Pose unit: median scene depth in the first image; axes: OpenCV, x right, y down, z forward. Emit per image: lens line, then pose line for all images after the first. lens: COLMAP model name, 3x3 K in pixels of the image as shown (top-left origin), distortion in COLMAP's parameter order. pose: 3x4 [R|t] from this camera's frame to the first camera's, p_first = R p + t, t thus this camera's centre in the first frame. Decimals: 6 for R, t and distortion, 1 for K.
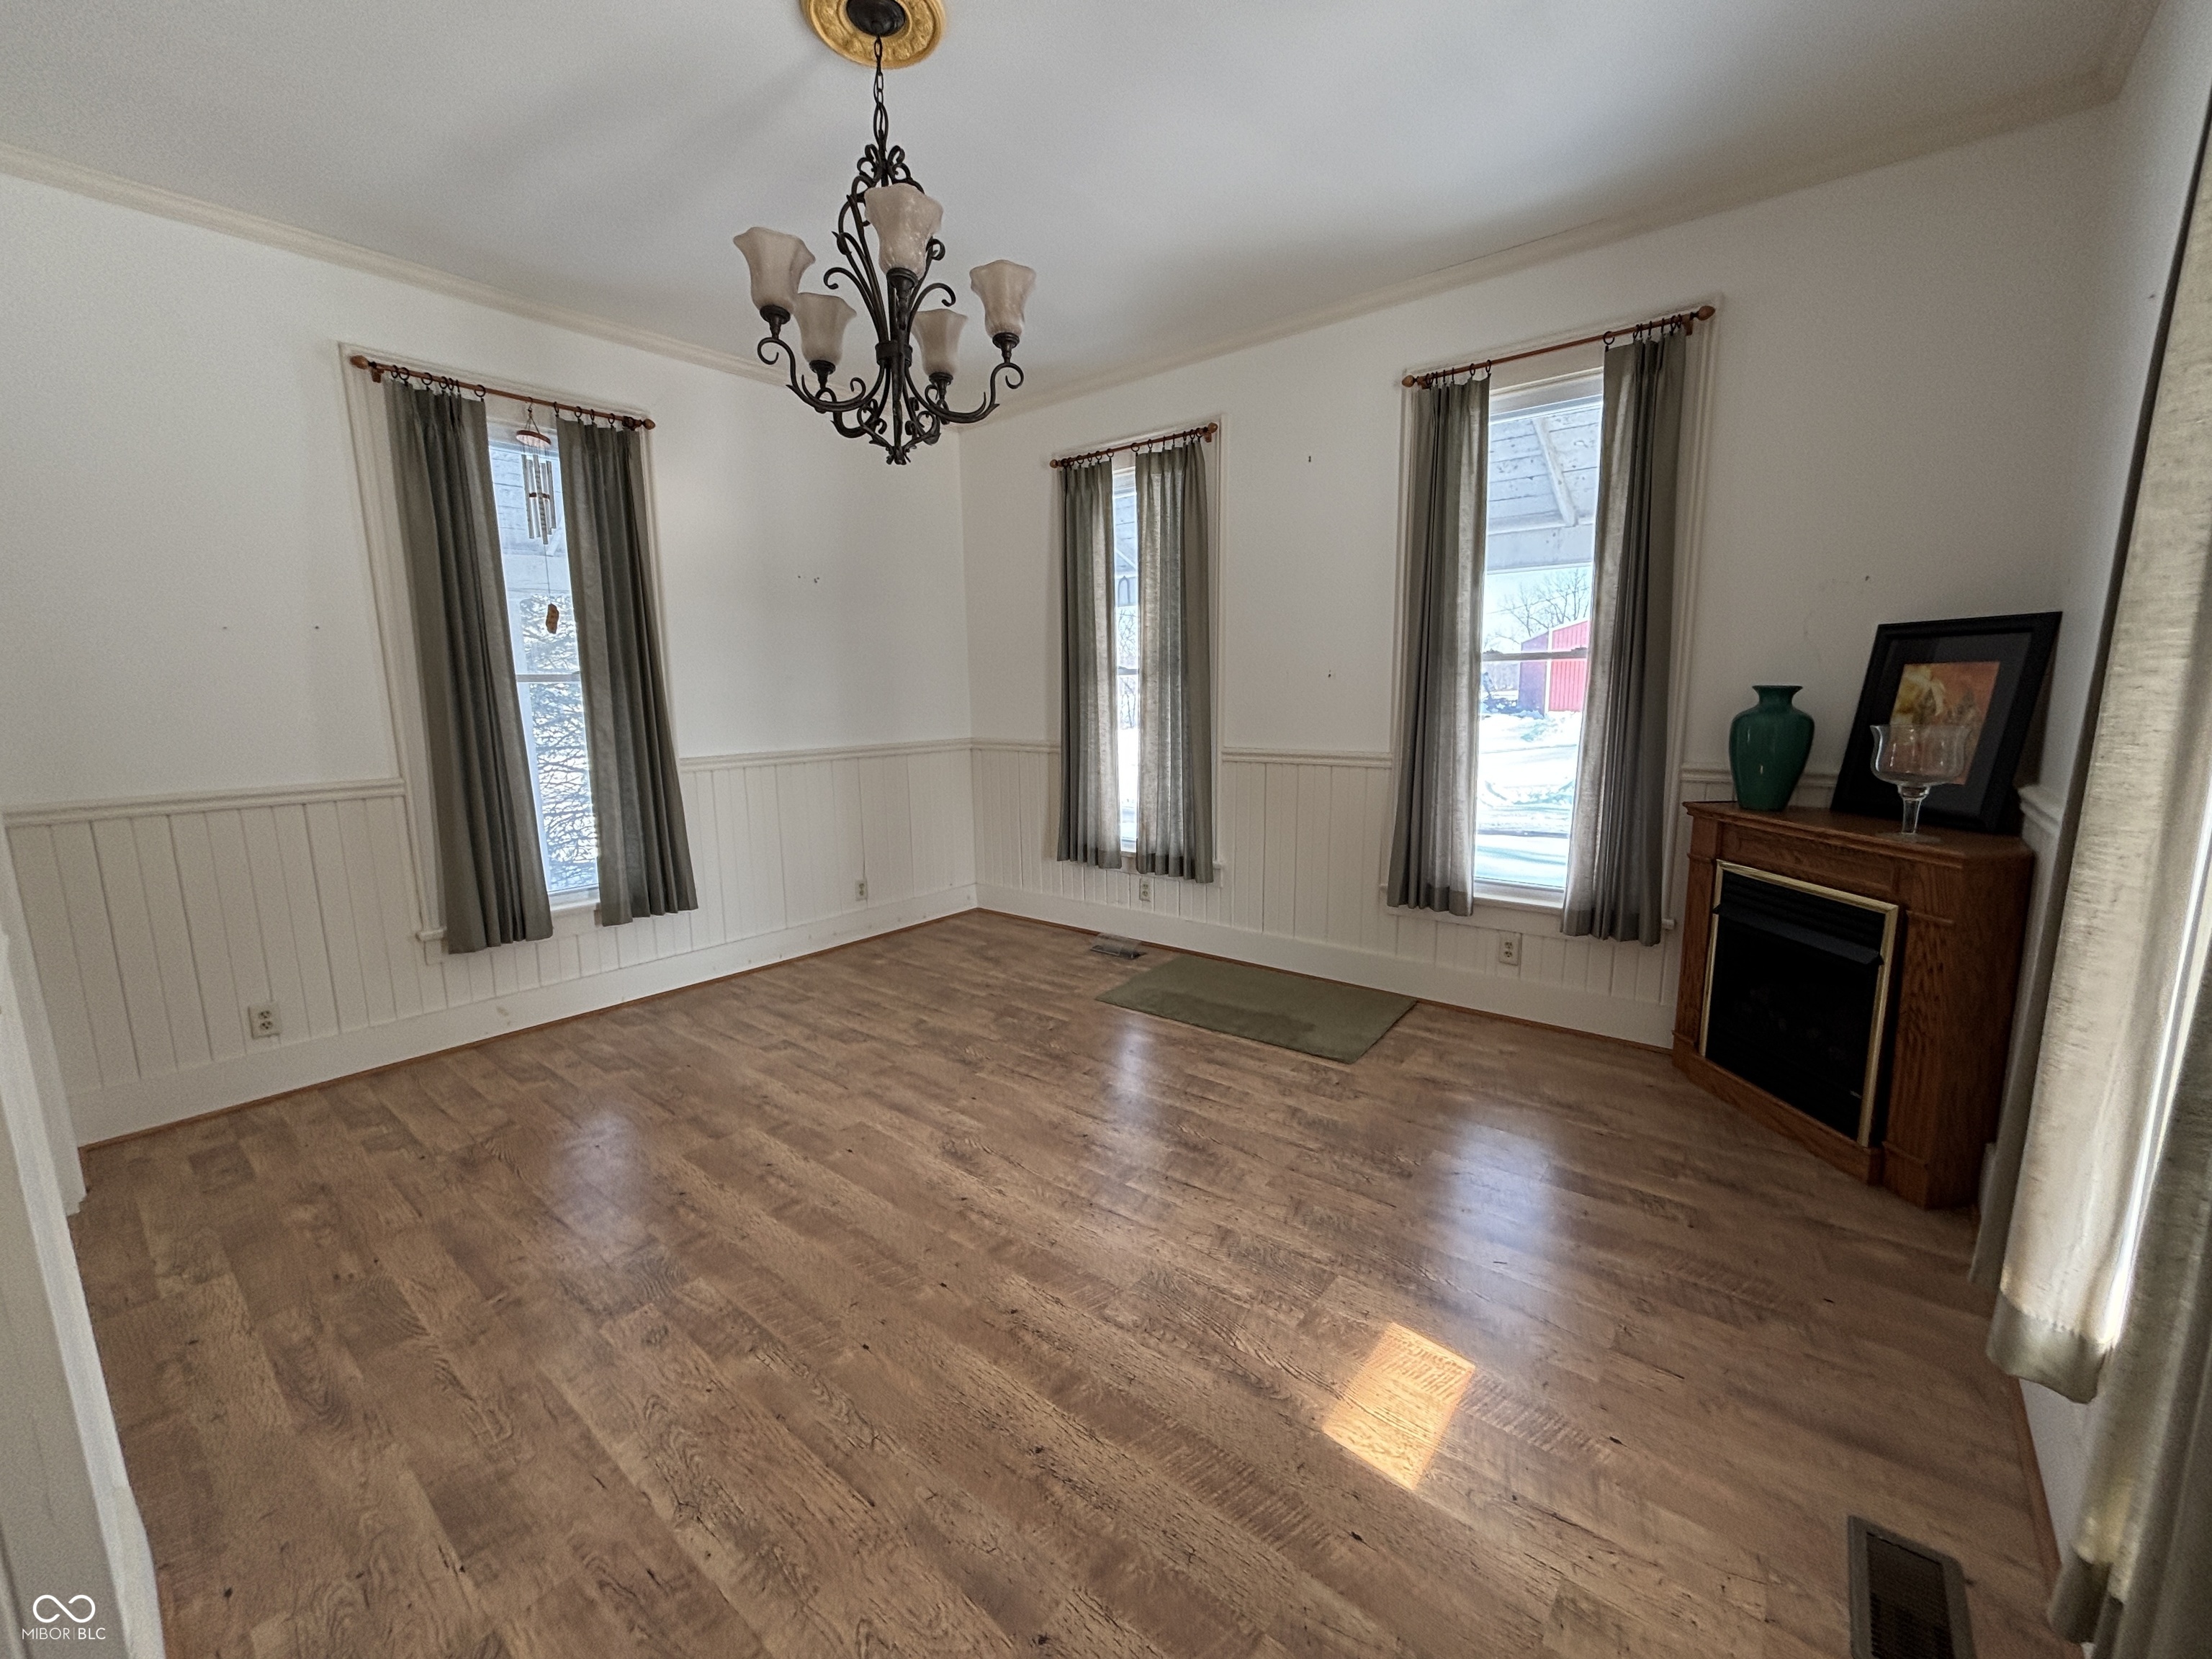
lens RADIAL K [[891.5, 0, 1101.4], [0, 891.5, 822.9], [0, 0, 1]] dist [0.001099, 0.000612]
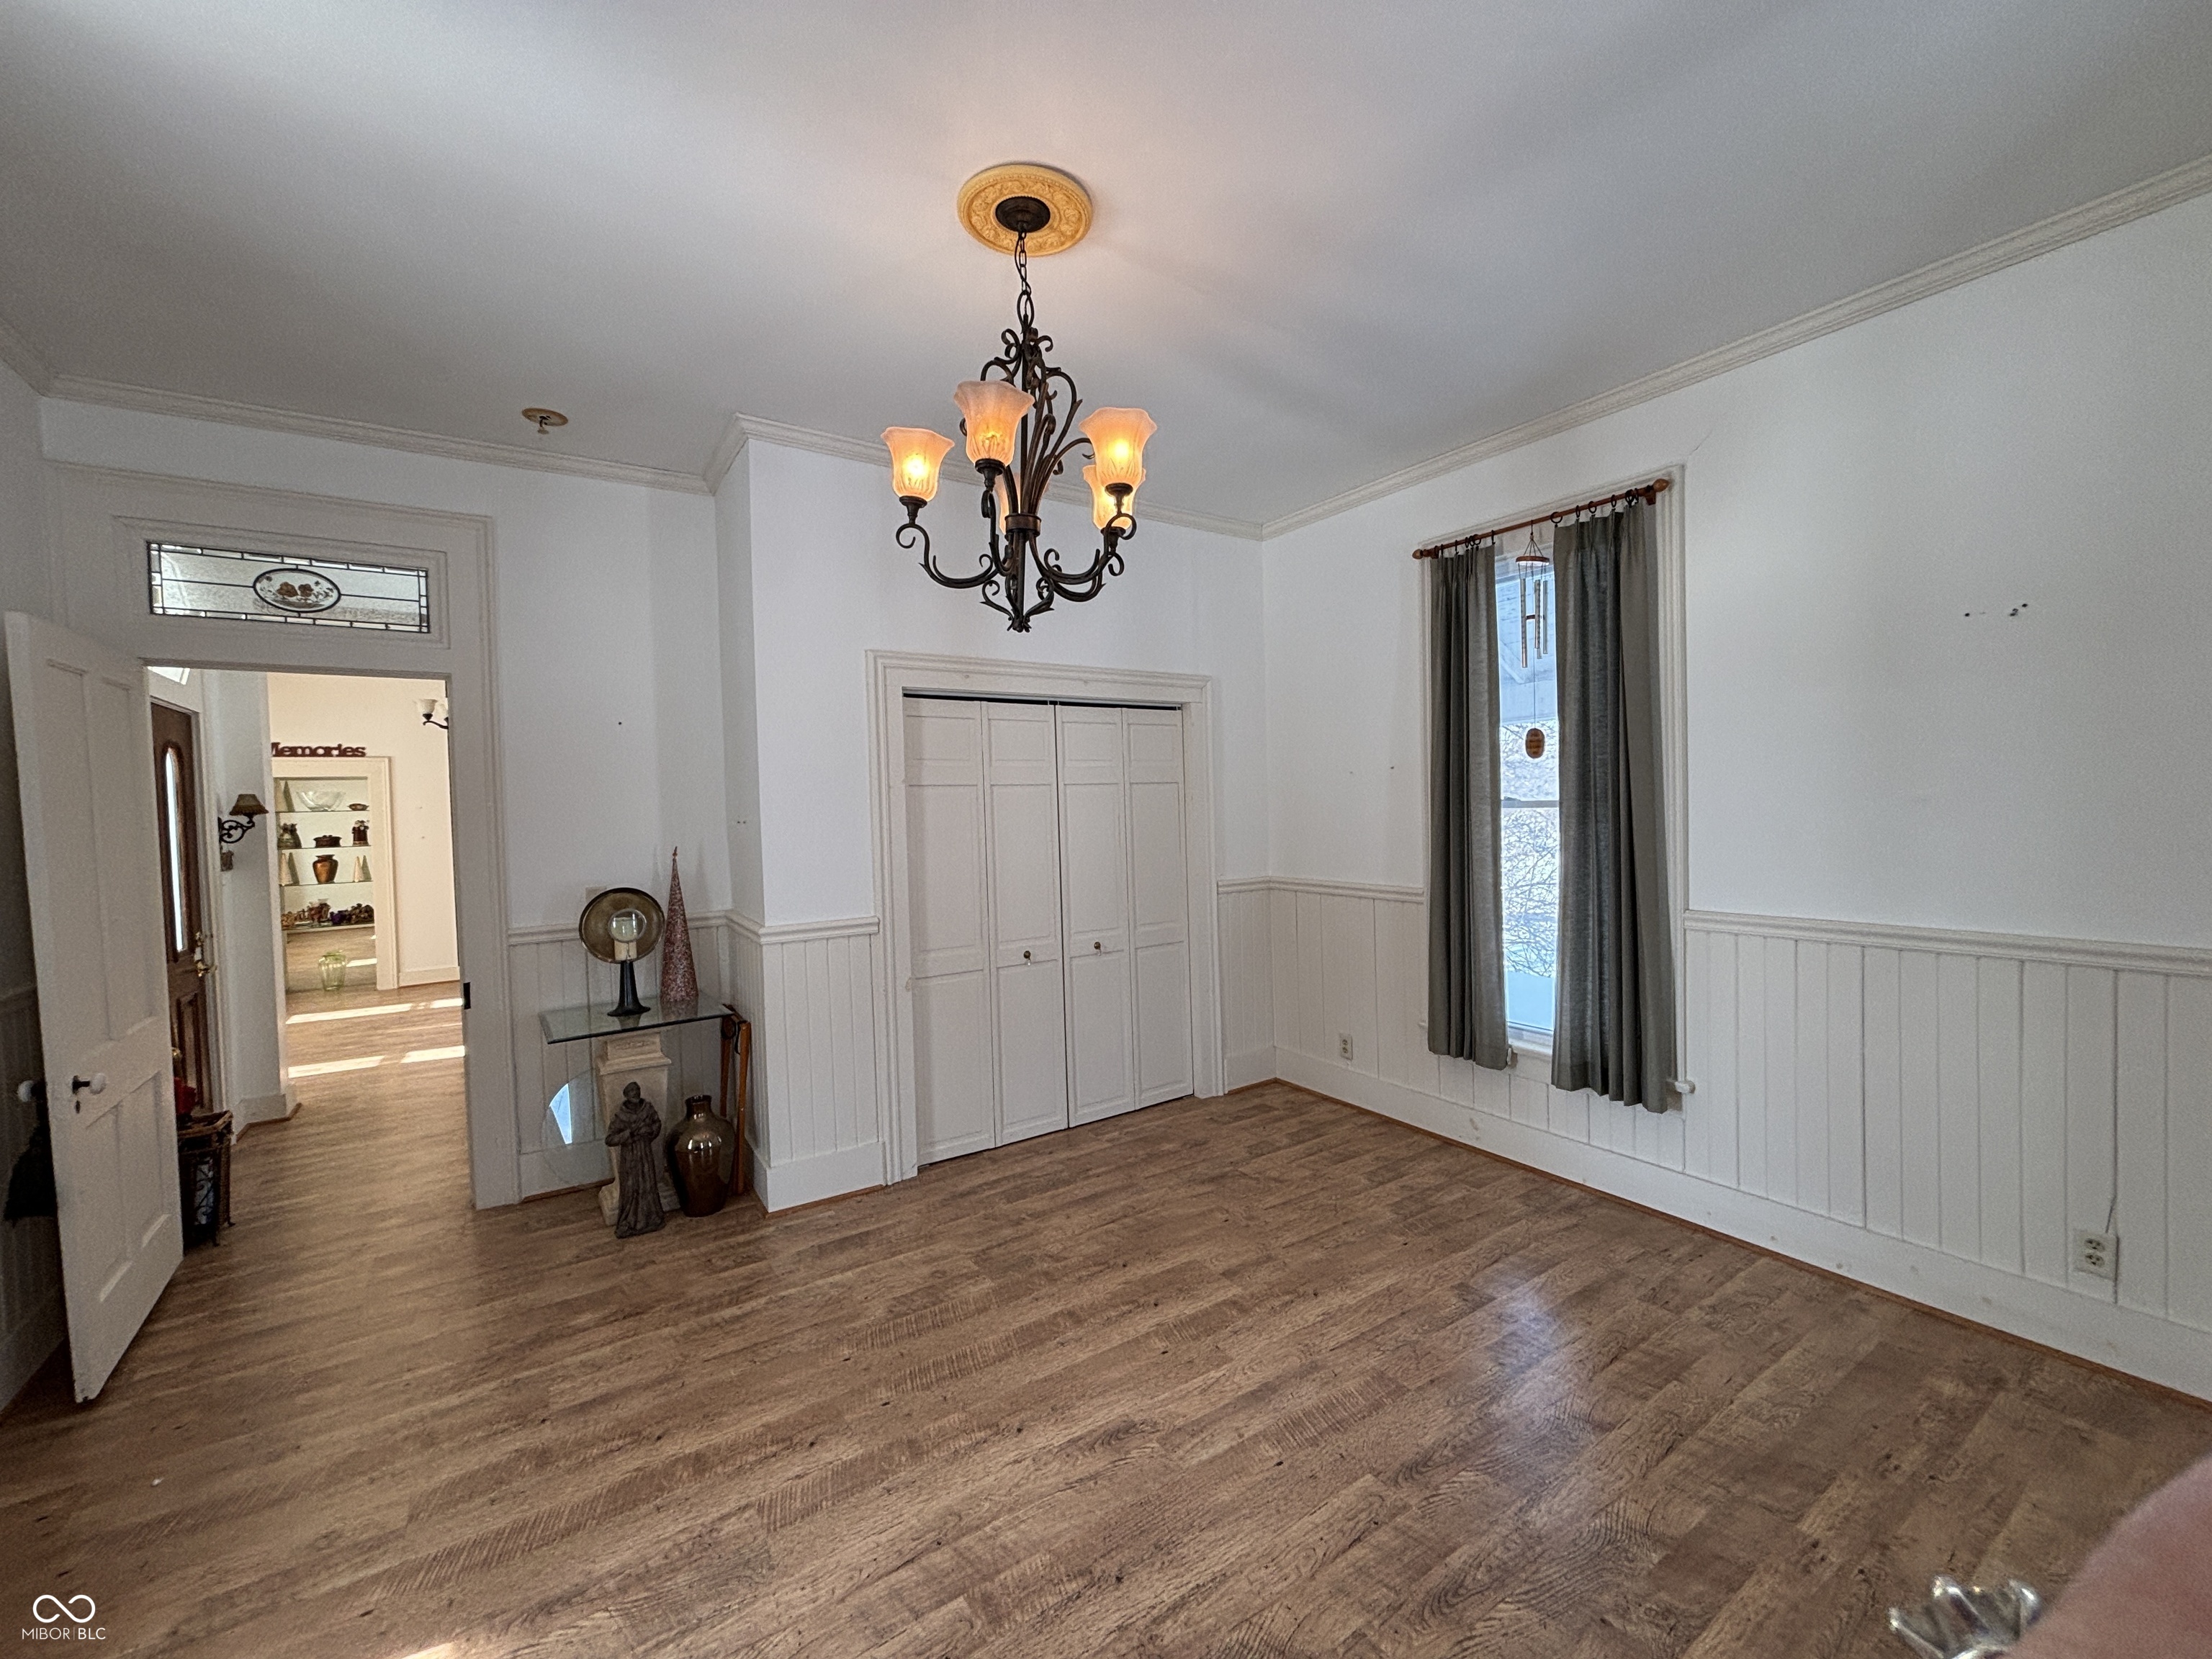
lens RADIAL K [[891.5, 0, 1100.0], [0, 891.5, 824.9], [0, 0, 1]] dist [0.001099, 0.000612]
pose [[-0.297140, 0.049048, -0.953574, 0.542893], [-0.114395, 0.989658, 0.086550, -0.218184], [0.947957, 0.134801, -0.288456, 1.073929]]
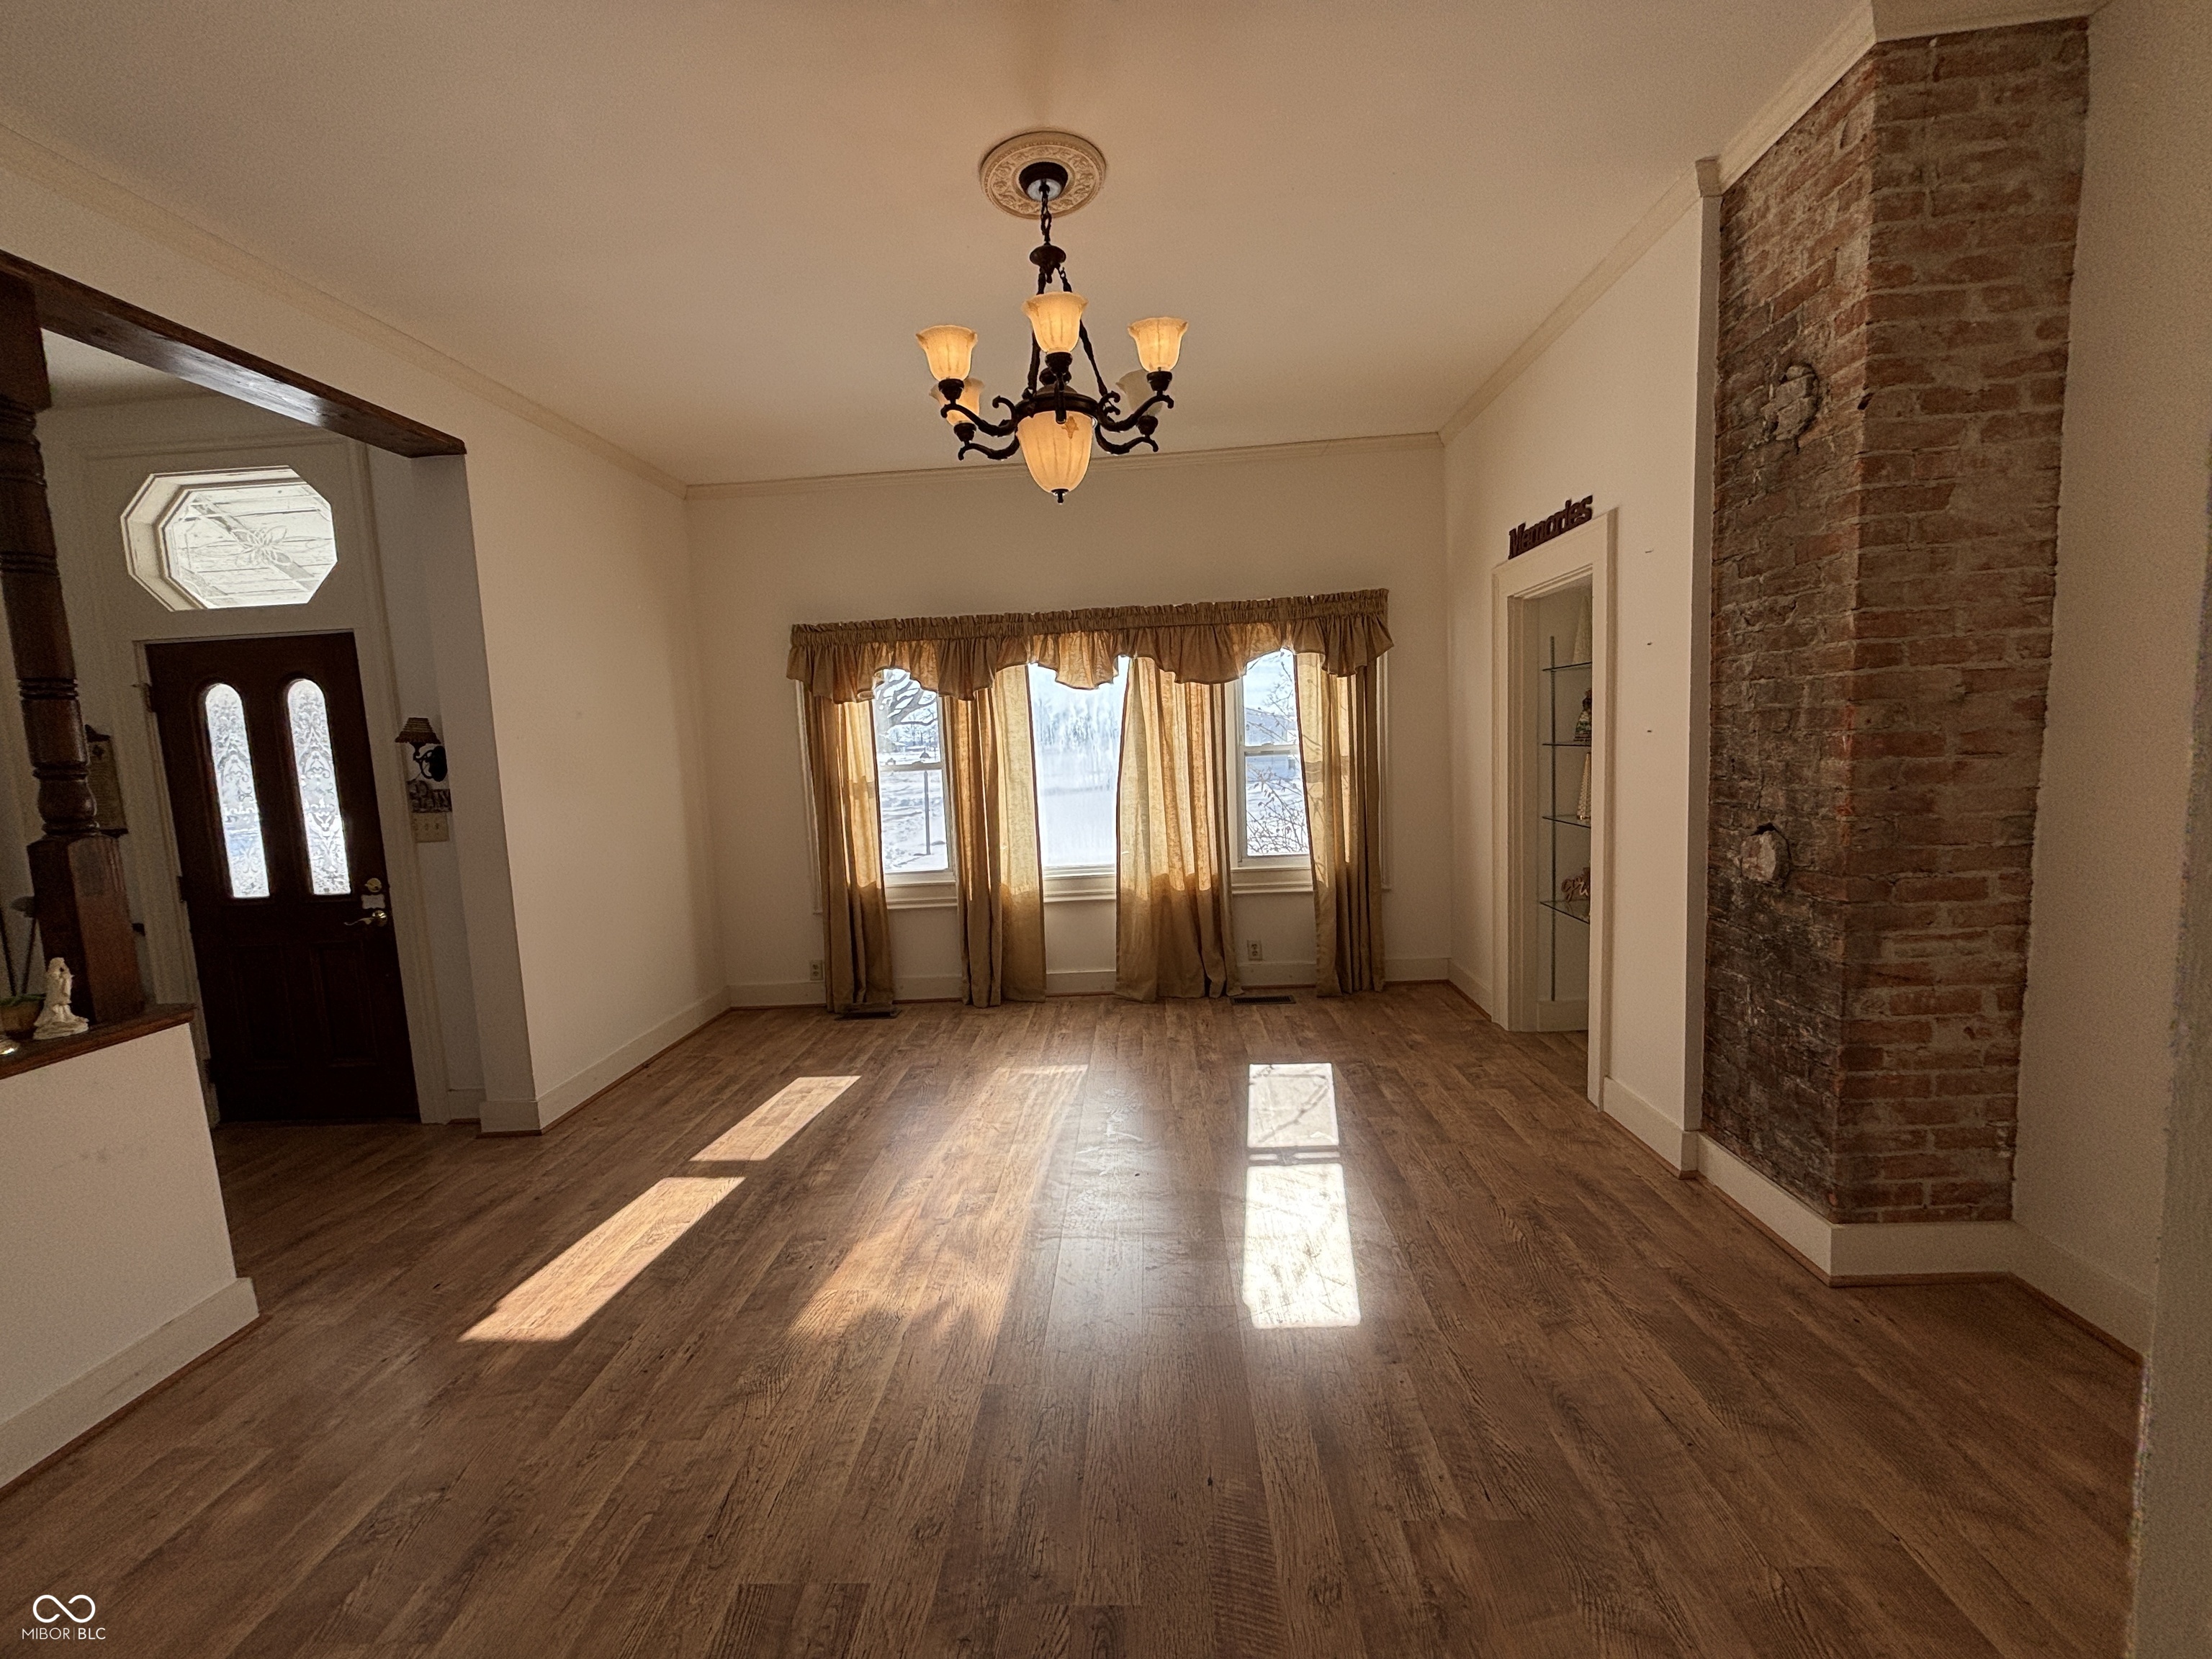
lens RADIAL K [[891.5, 0, 1098.3], [0, 891.5, 824.8], [0, 0, 1]] dist [0.001099, 0.000612]
pose [[-0.584634, -0.026959, 0.810849, -1.986229], [0.194612, 0.965607, 0.172423, 0.129634], [-0.787610, 0.258605, -0.559280, -0.753457]]
